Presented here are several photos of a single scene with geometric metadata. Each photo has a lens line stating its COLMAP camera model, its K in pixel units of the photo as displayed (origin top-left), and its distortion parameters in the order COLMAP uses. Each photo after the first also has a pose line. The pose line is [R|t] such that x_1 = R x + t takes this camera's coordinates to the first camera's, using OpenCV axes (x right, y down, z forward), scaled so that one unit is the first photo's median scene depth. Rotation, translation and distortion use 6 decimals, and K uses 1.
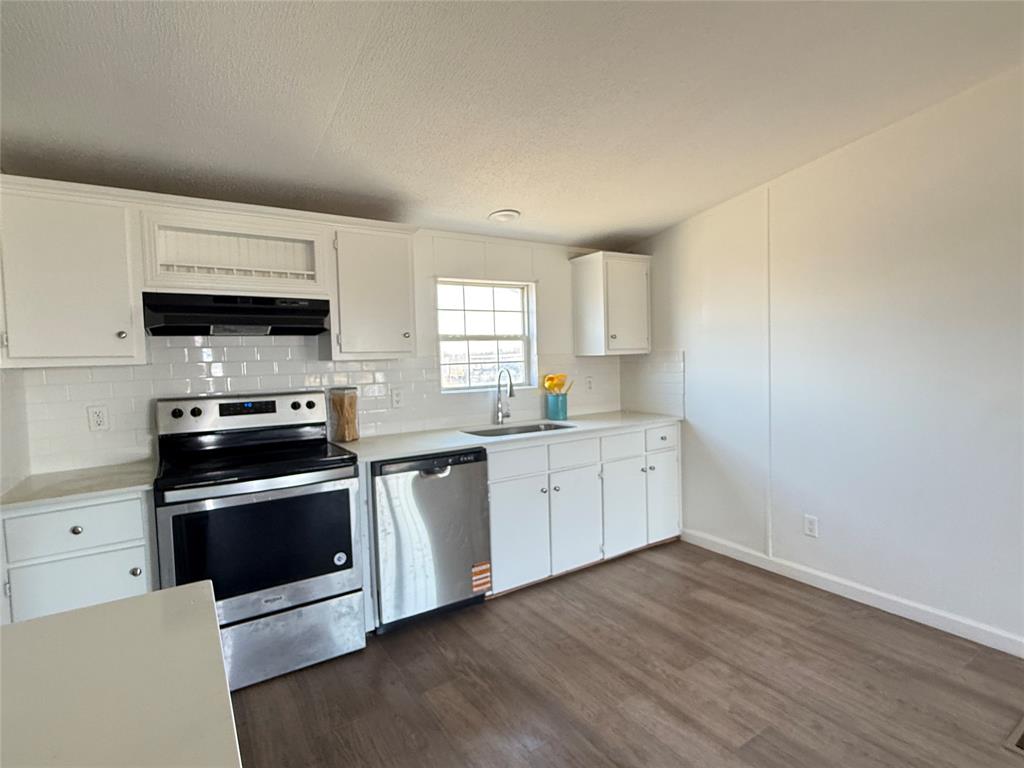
lens RADIAL K [[511.5, 0, 512.0], [0, 511.5, 384.0], [0, 0, 1]] dist [0.001783, 0.000093]
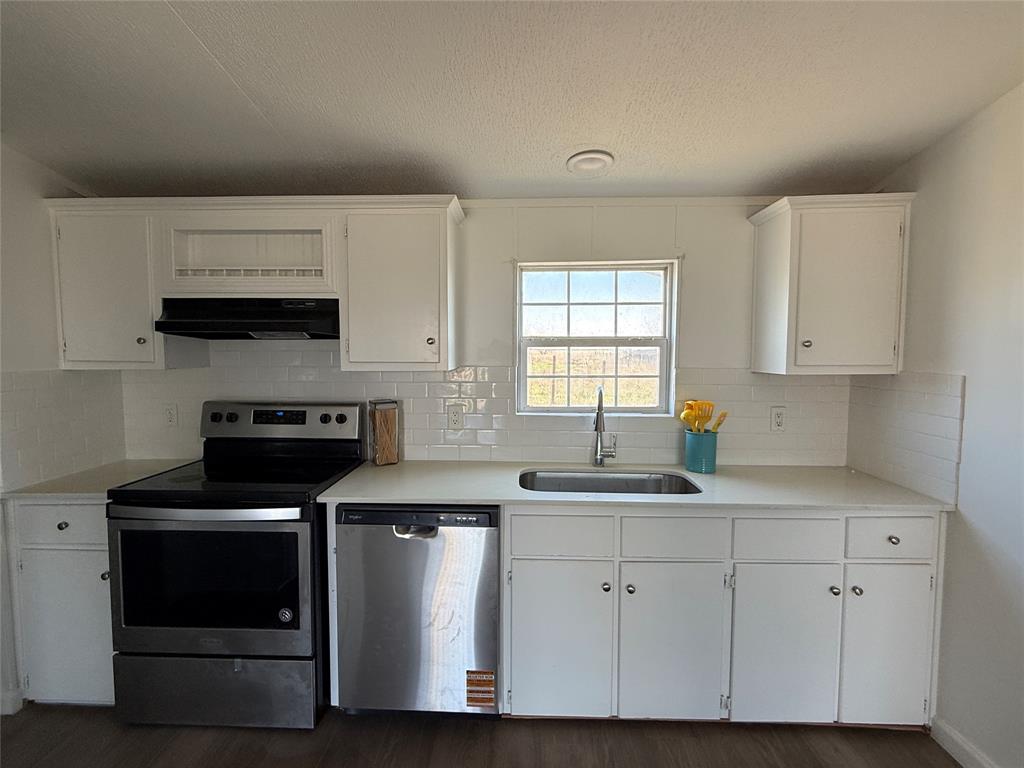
lens RADIAL K [[508.3, 0, 507.7], [0, 508.3, 385.4], [0, 0, 1]] dist [-0.001194, -0.000039]
pose [[0.818573, 0.067099, -0.570469, 0.284825], [-0.053391, 0.997742, 0.040745, -0.057186], [0.571915, -0.002895, 0.820308, 0.379866]]
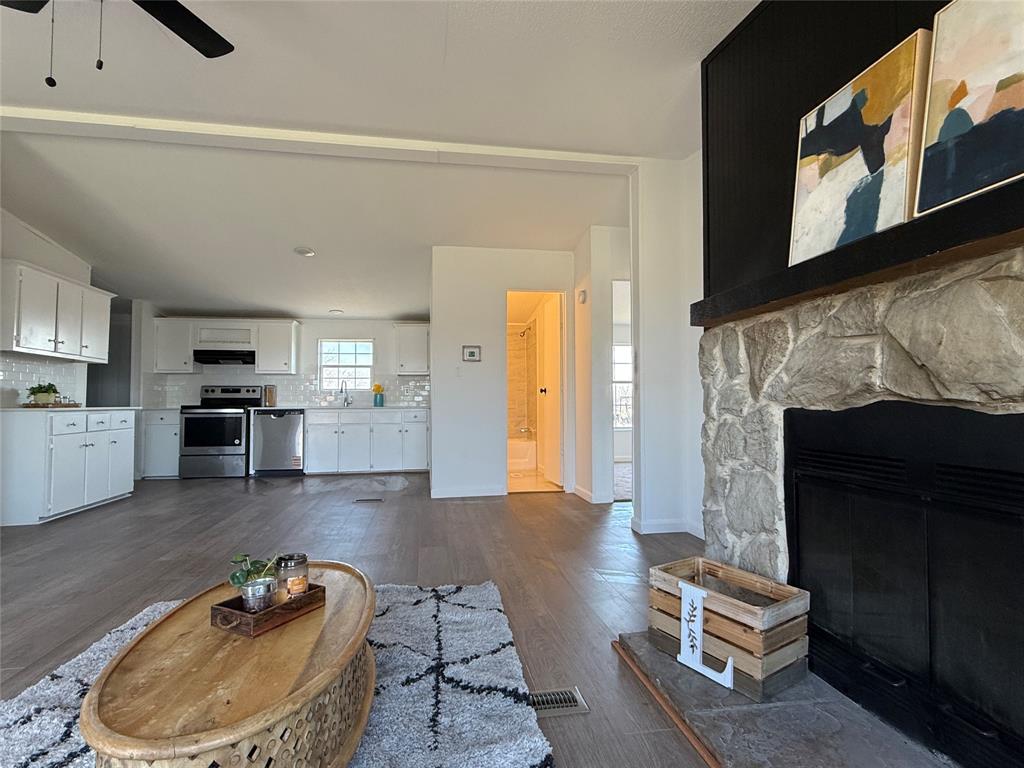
lens RADIAL K [[508.3, 0, 507.7], [0, 508.3, 385.4], [0, 0, 1]] dist [-0.001194, -0.000039]
pose [[0.916055, 0.008768, -0.400957, 1.536012], [-0.040799, 0.996612, -0.071419, 0.121452], [0.398973, 0.081783, 0.913309, -0.707707]]
